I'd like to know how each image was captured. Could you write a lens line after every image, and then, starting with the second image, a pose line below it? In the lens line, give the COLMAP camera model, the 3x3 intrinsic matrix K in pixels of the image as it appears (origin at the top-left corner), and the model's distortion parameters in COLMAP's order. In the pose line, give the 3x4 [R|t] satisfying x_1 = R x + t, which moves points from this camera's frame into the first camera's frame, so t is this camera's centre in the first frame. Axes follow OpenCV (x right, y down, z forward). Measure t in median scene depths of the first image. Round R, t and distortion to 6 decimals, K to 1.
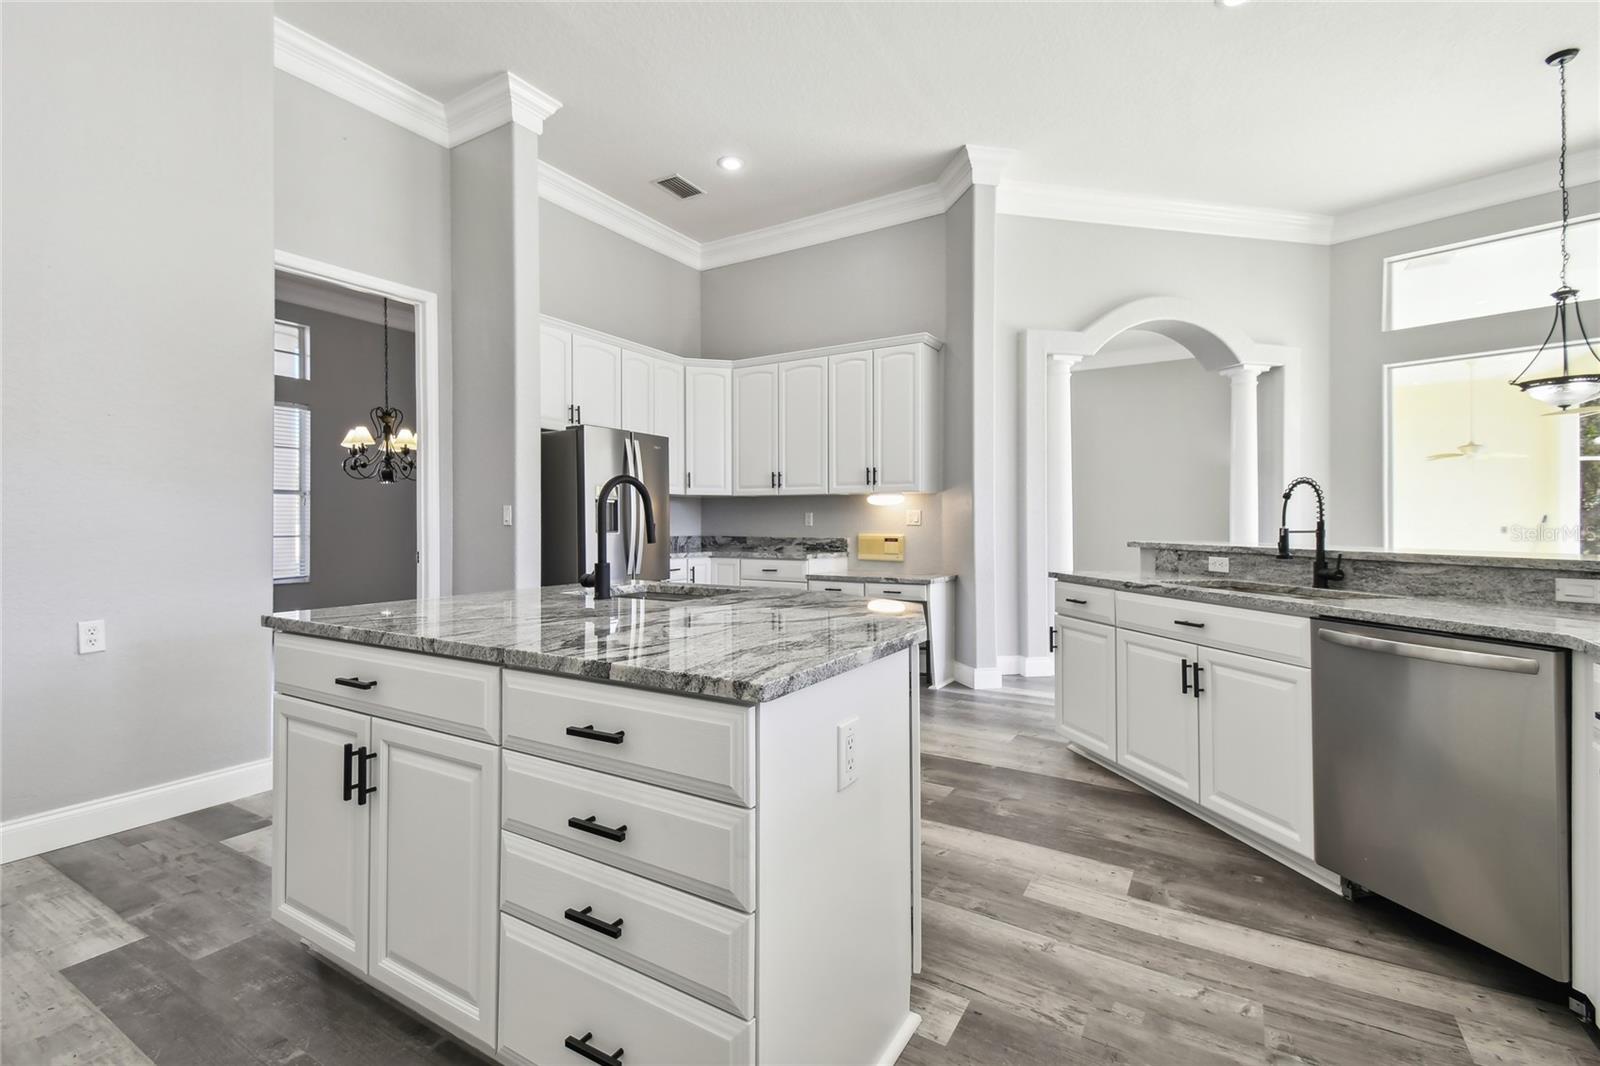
lens RADIAL K [[714.0, 0, 804.7], [0, 714.0, 533.4], [0, 0, 1]] dist [0.041578, -0.016673]
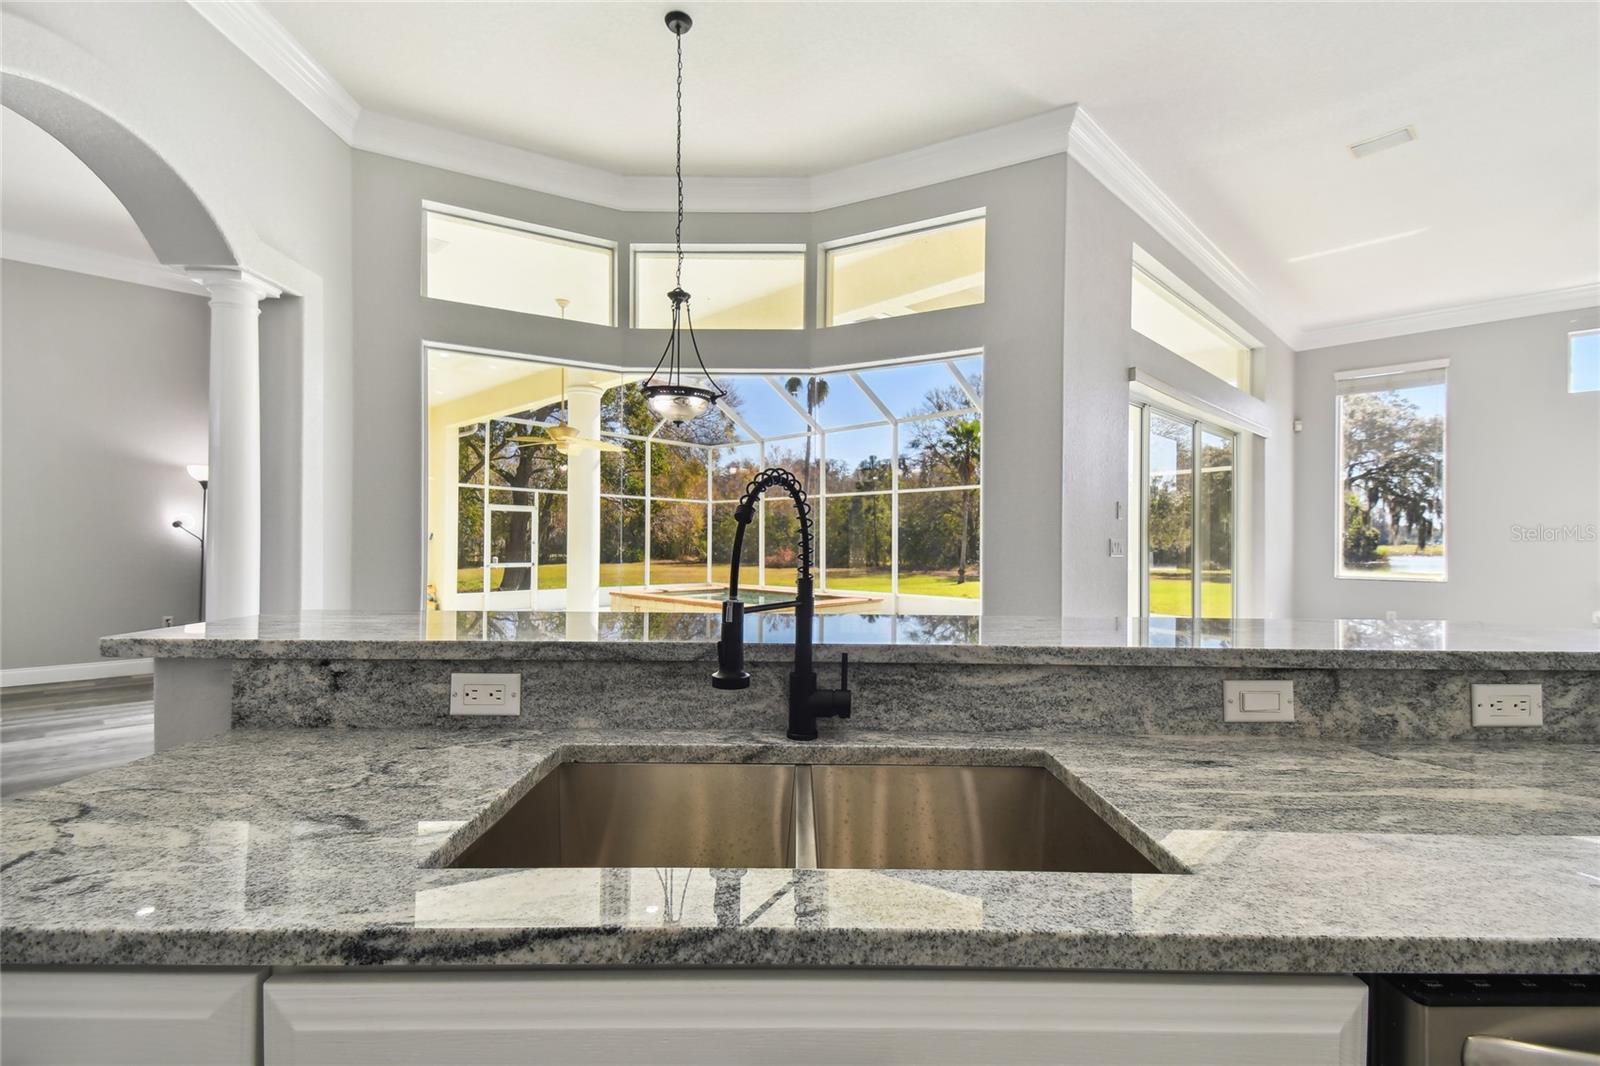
lens RADIAL K [[714.0, 0, 804.7], [0, 714.0, 533.4], [0, 0, 1]] dist [0.041578, -0.016673]
pose [[0.231593, 0.005817, 0.972795, 0.351481], [0.006308, 0.999952, -0.007481, -0.043828], [-0.972792, 0.007868, 0.231545, 1.020672]]
